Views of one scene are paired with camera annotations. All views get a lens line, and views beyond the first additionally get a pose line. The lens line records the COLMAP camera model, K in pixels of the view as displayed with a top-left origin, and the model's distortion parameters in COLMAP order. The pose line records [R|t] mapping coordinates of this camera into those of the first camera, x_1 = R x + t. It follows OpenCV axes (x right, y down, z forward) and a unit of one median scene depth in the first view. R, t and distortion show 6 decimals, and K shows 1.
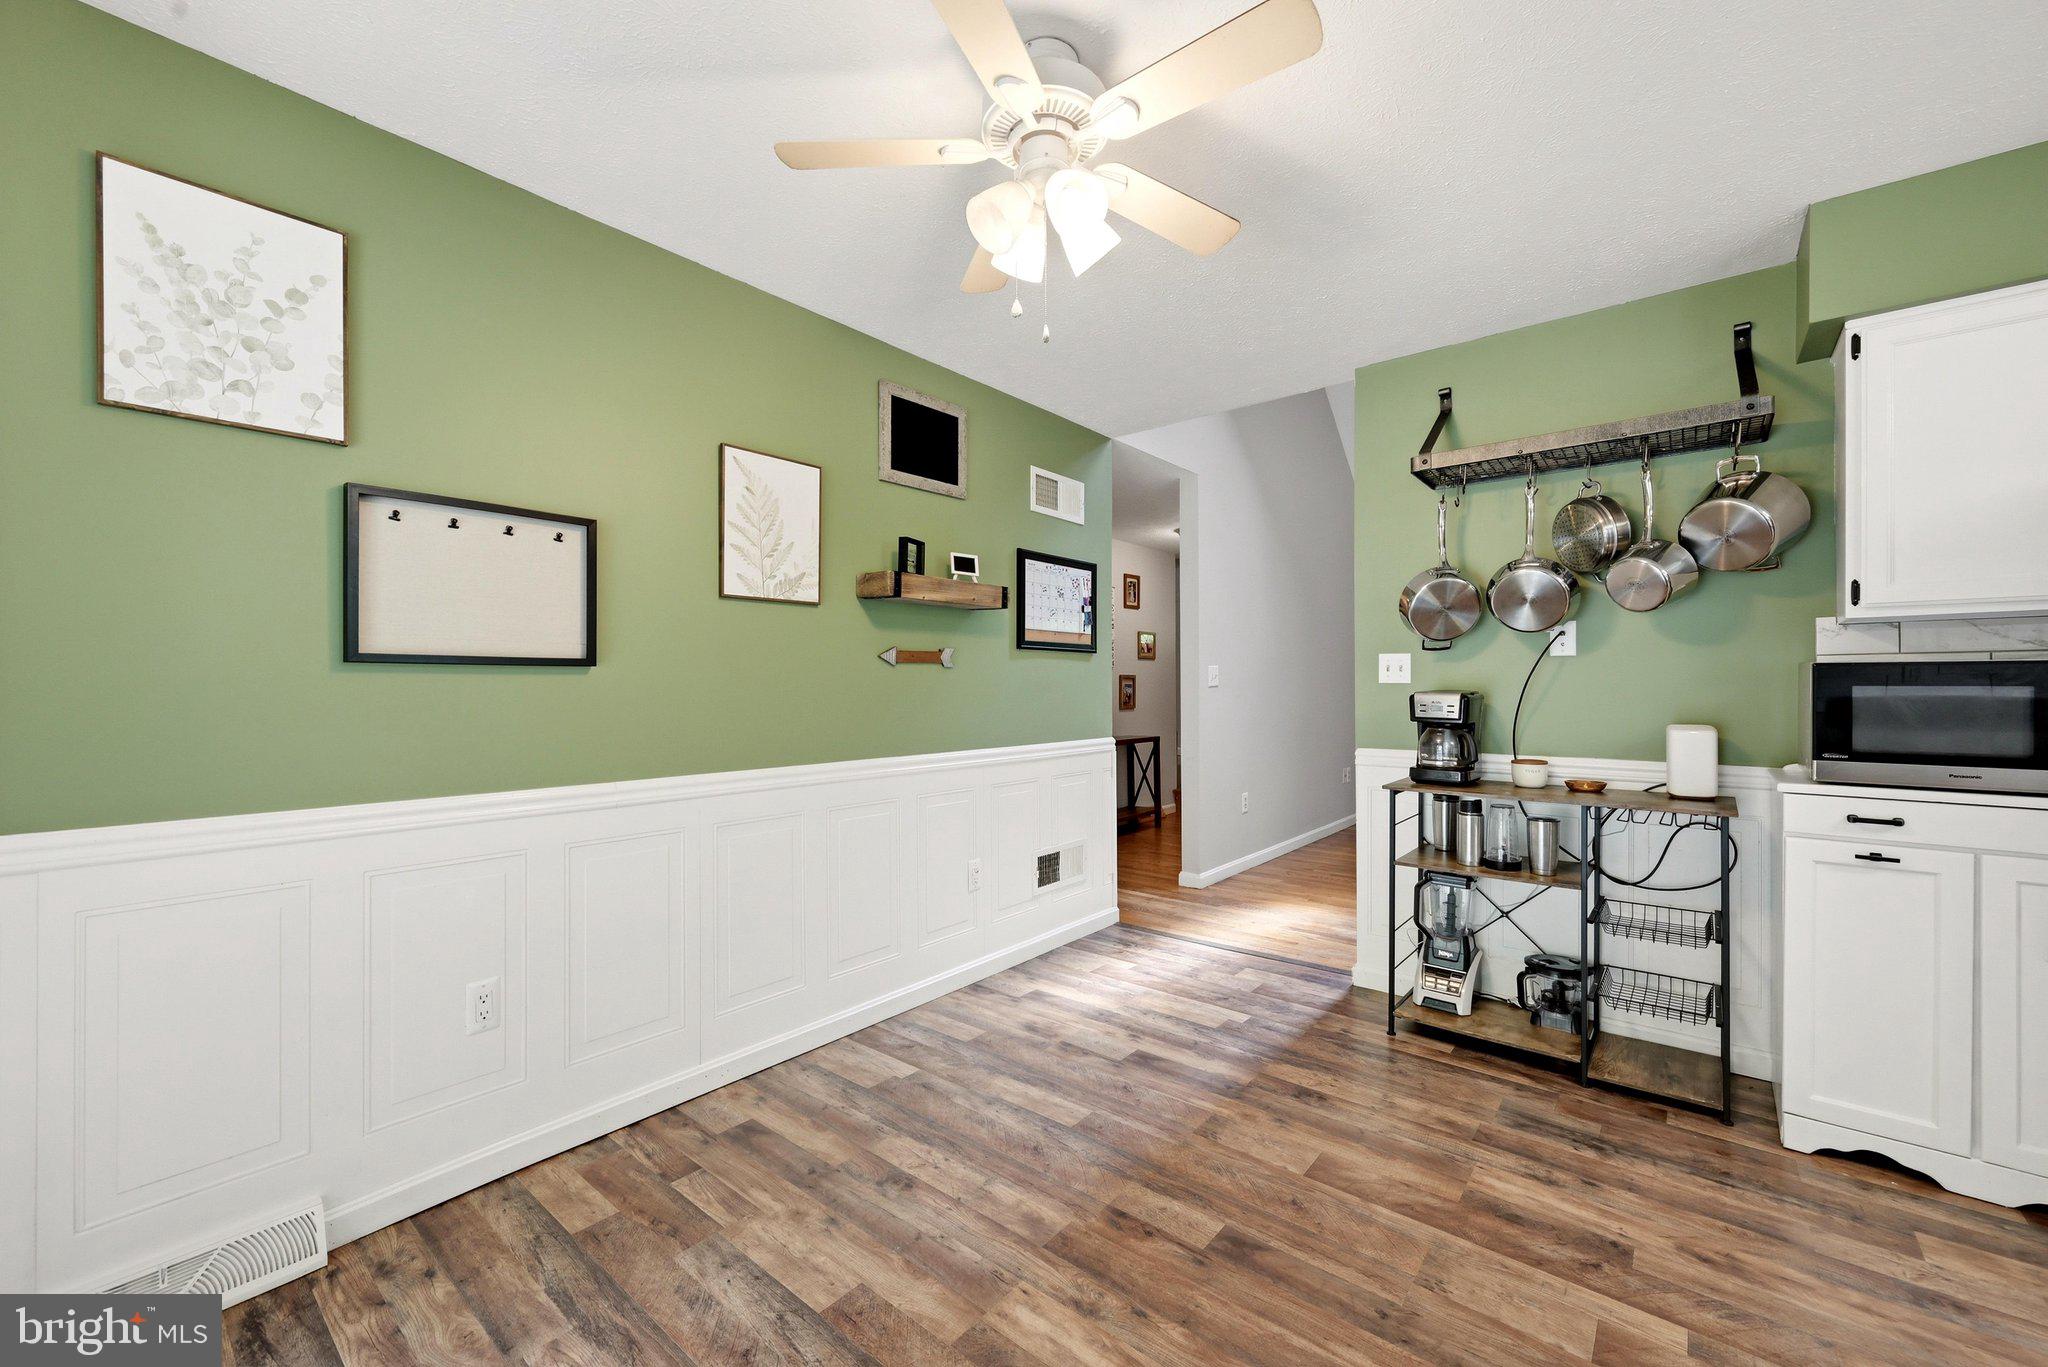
lens RADIAL K [[822.1, 0, 1012.5], [0, 822.1, 683.3], [0, 0, 1]] dist [0.000095, 0.000176]
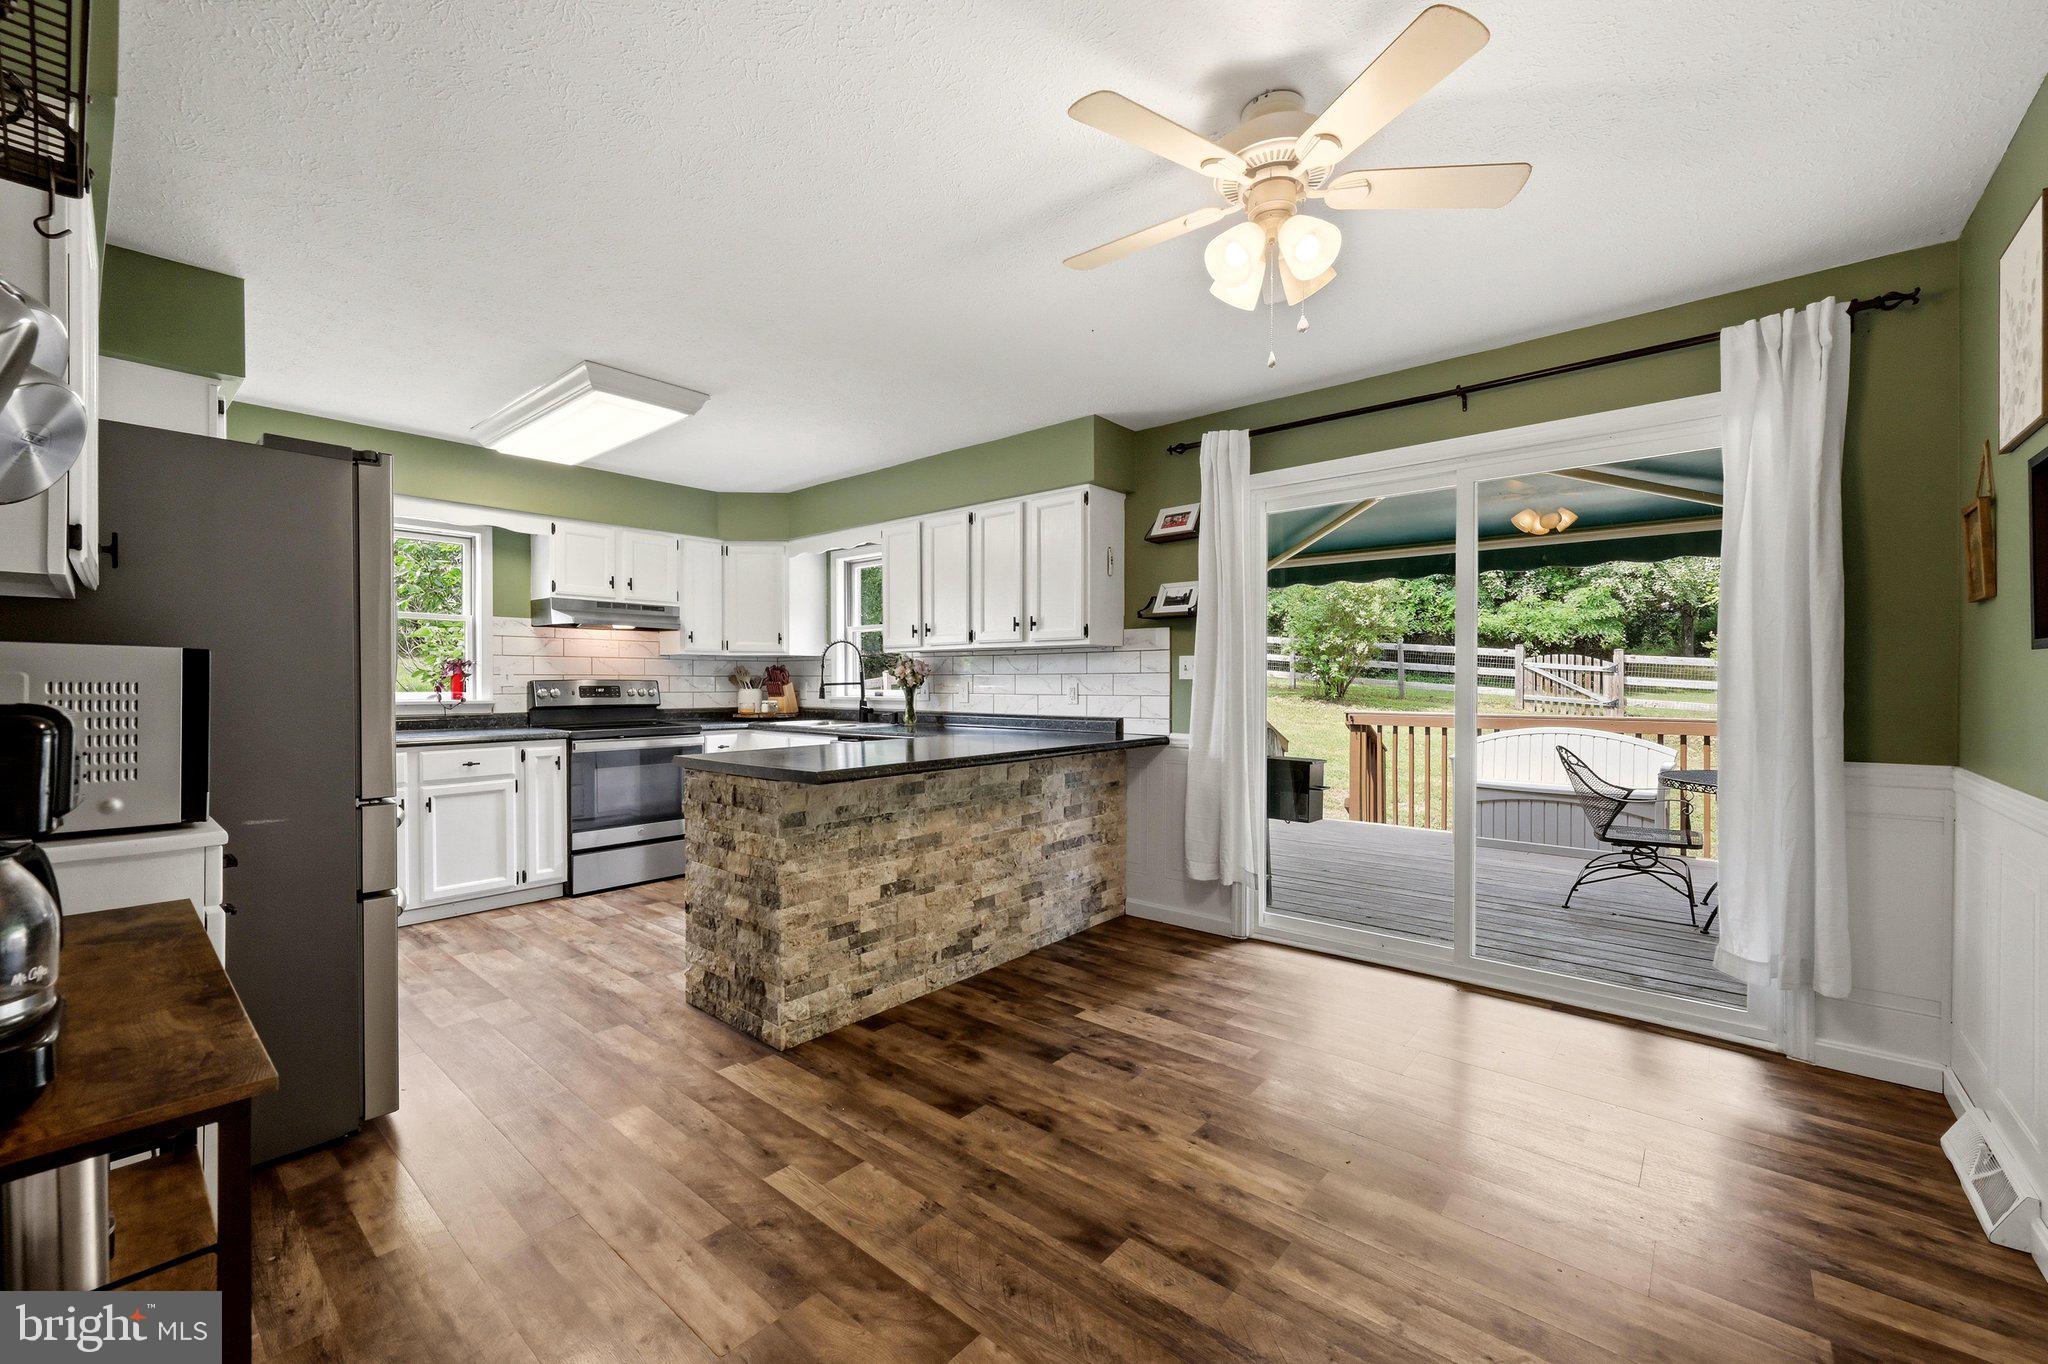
lens RADIAL K [[822.1, 0, 1012.5], [0, 822.1, 681.8], [0, 0, 1]] dist [0.000095, 0.000176]
pose [[-0.999906, 0.004378, 0.012982, 0.349356], [0.004412, 0.999987, 0.002531, 0.003159], [-0.012970, 0.002589, -0.999913, 1.956317]]
